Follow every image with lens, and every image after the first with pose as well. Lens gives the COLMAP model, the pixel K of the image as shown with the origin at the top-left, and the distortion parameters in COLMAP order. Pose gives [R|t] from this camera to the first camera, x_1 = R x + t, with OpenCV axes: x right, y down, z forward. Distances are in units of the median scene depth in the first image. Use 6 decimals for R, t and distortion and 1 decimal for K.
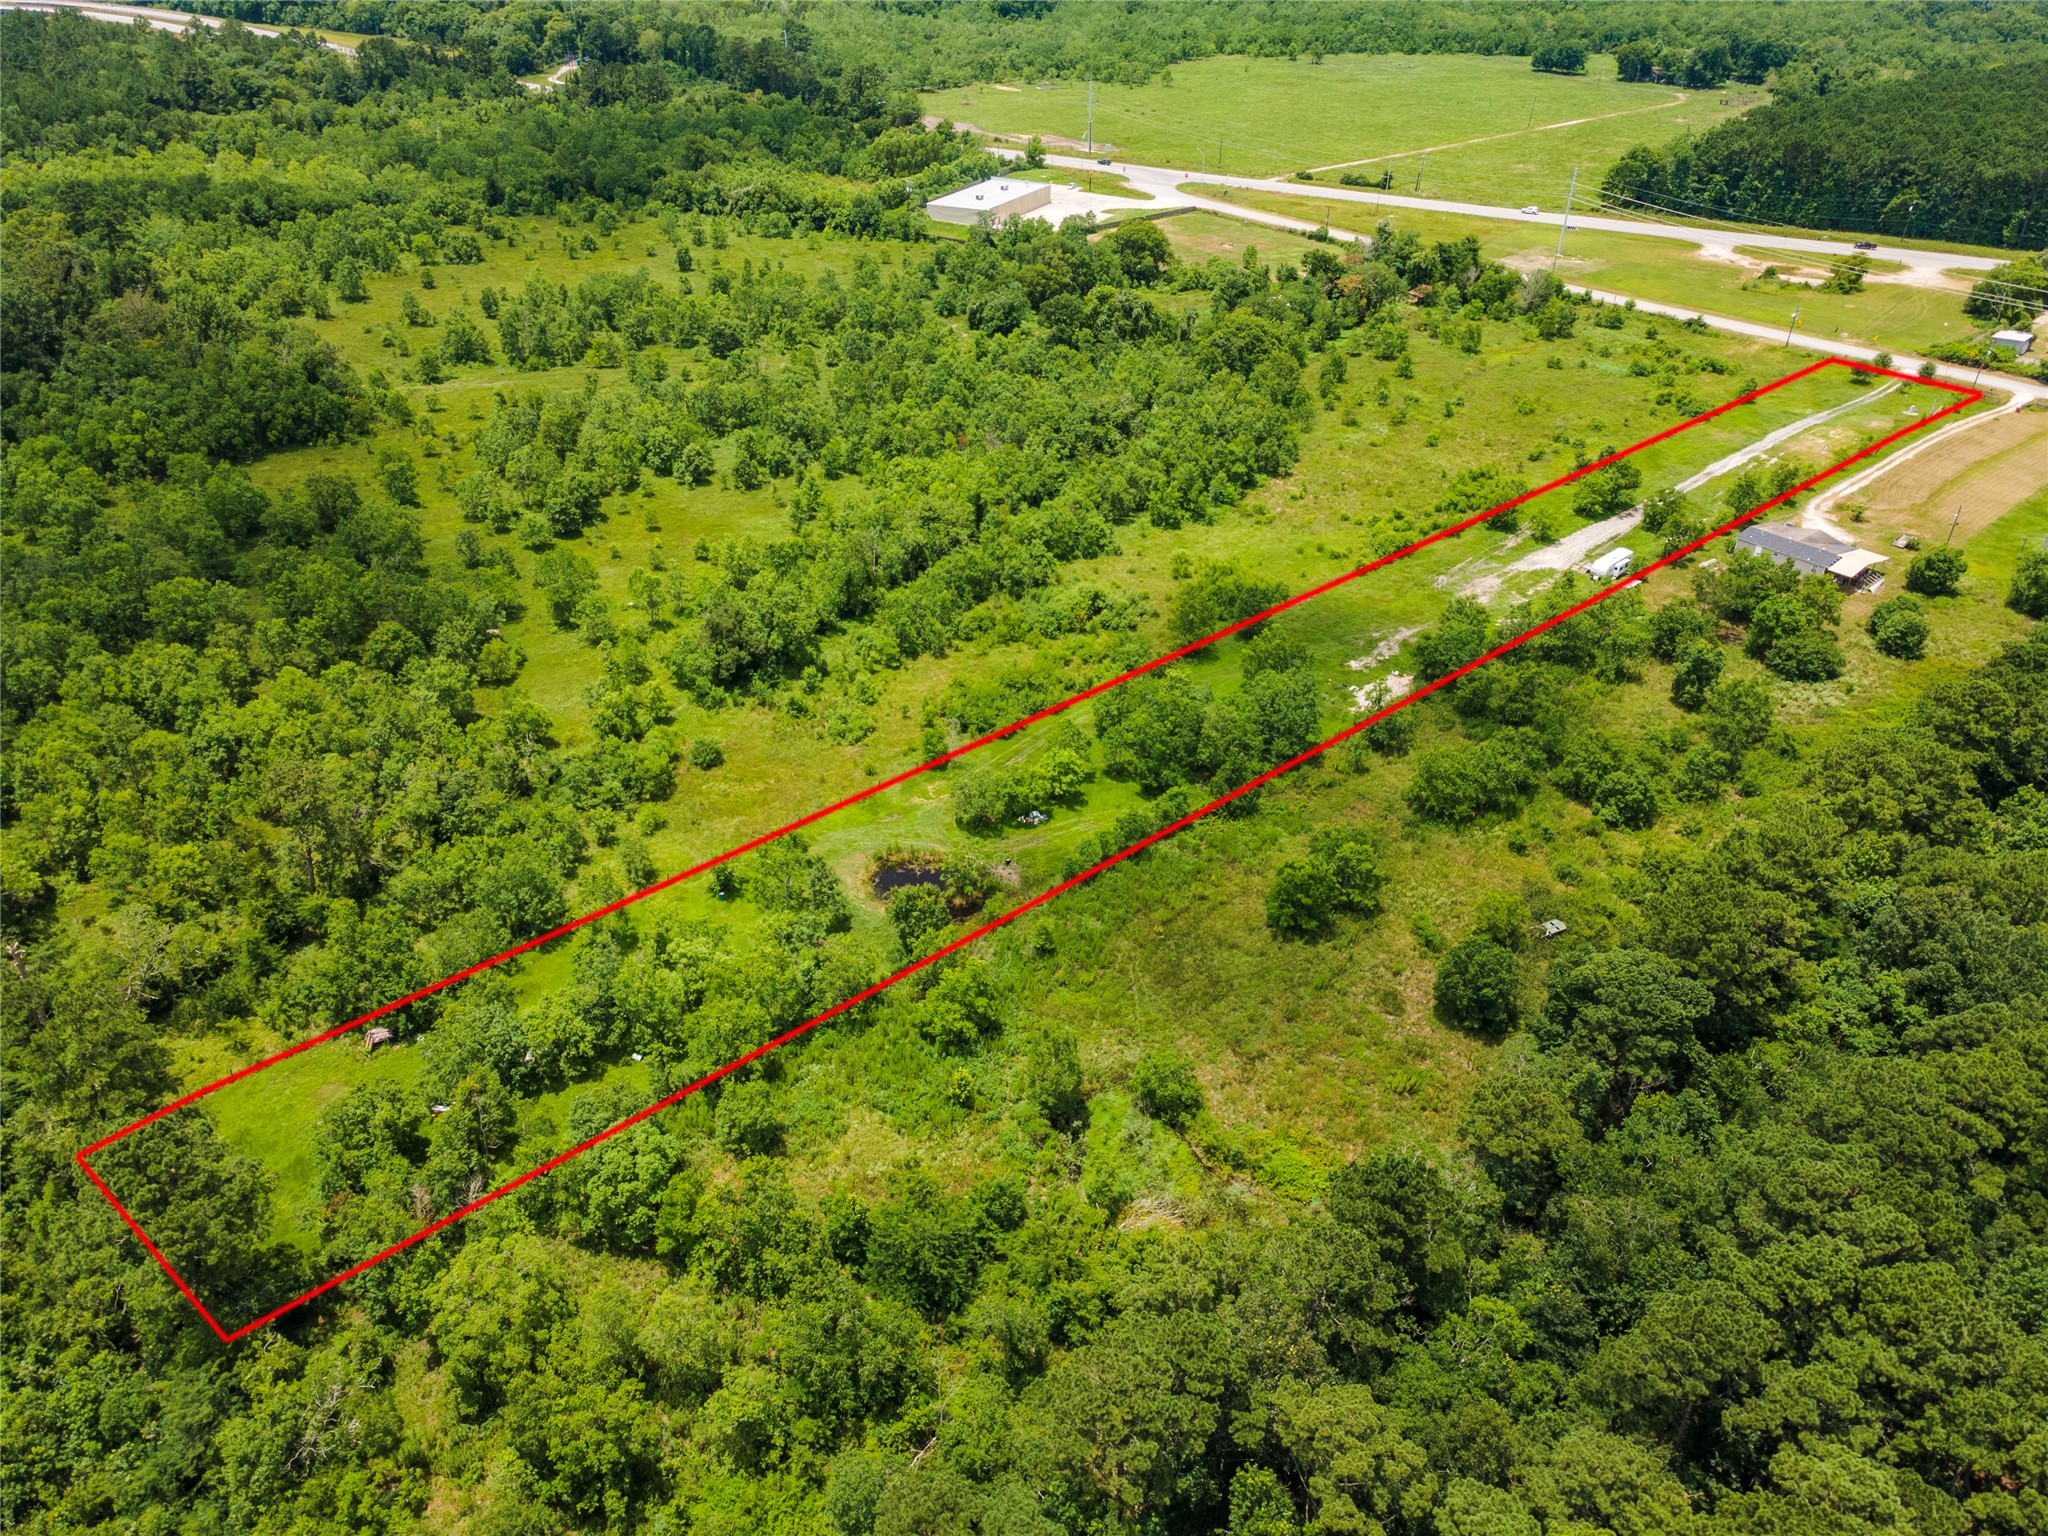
lens RADIAL K [[1523.7, 0, 1024.0], [0, 1523.7, 768.0], [0, 0, 1]] dist [0.007122, 0.058517]
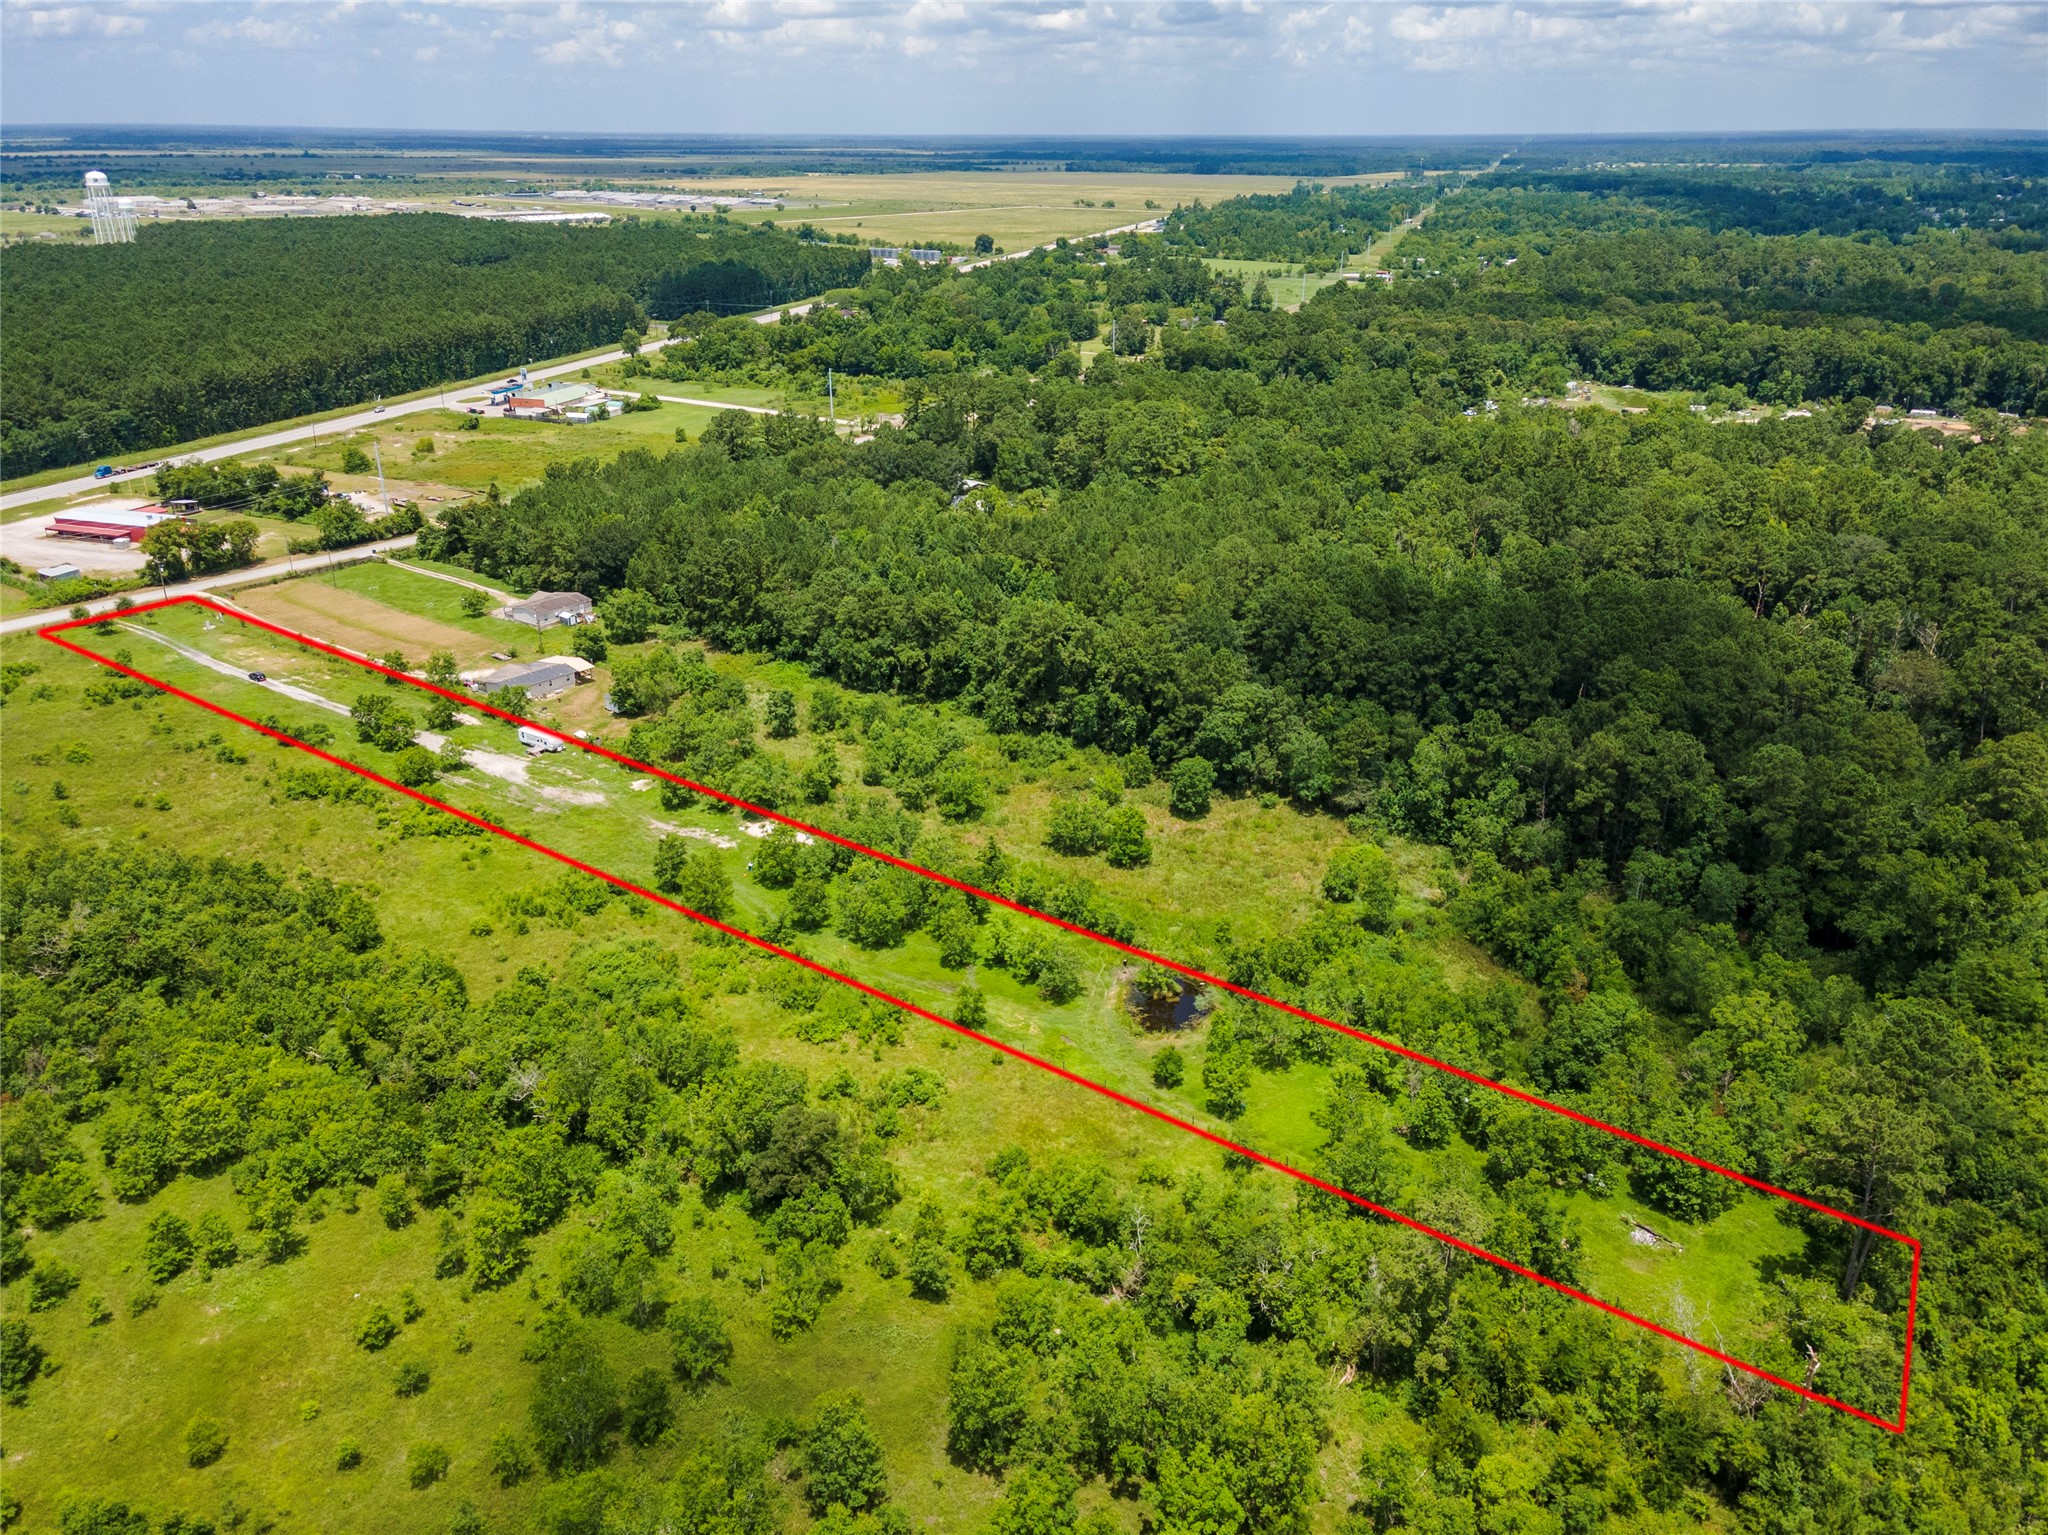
lens RADIAL K [[1523.7, 0, 1024.0], [0, 1523.7, 767.5], [0, 0, 1]] dist [0.007122, 0.058517]
pose [[-0.183472, -0.395323, 0.900032, -0.594132], [0.518481, 0.738952, 0.430264, -0.355362], [-0.835174, 0.545591, 0.069390, 0.544871]]
